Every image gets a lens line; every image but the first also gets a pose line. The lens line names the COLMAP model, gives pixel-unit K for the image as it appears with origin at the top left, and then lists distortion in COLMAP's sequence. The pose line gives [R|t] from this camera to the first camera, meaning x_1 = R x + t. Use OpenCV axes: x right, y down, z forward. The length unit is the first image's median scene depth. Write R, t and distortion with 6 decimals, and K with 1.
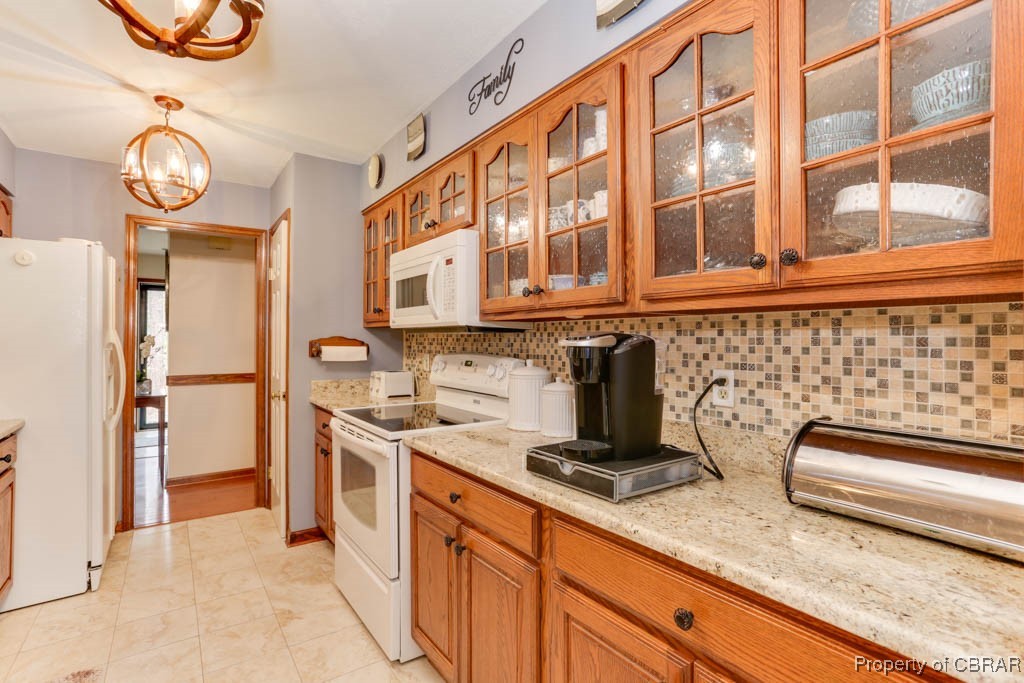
lens RADIAL K [[499.6, 0, 513.2], [0, 499.6, 340.2], [0, 0, 1]] dist [0.003746, 0.000431]
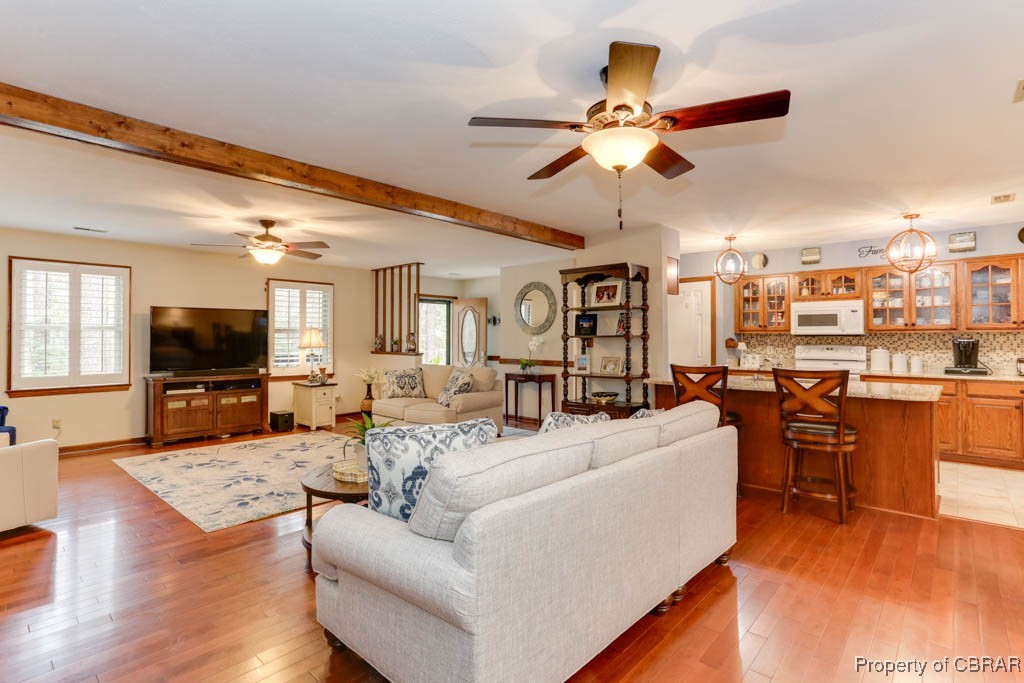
lens RADIAL K [[499.6, 0, 509.3], [0, 499.6, 334.4], [0, 0, 1]] dist [0.003746, 0.000431]
pose [[0.975517, -0.004955, 0.219869, -3.304641], [0.006027, 0.999973, -0.004205, -0.037536], [-0.219842, 0.005427, 0.975520, -1.608720]]
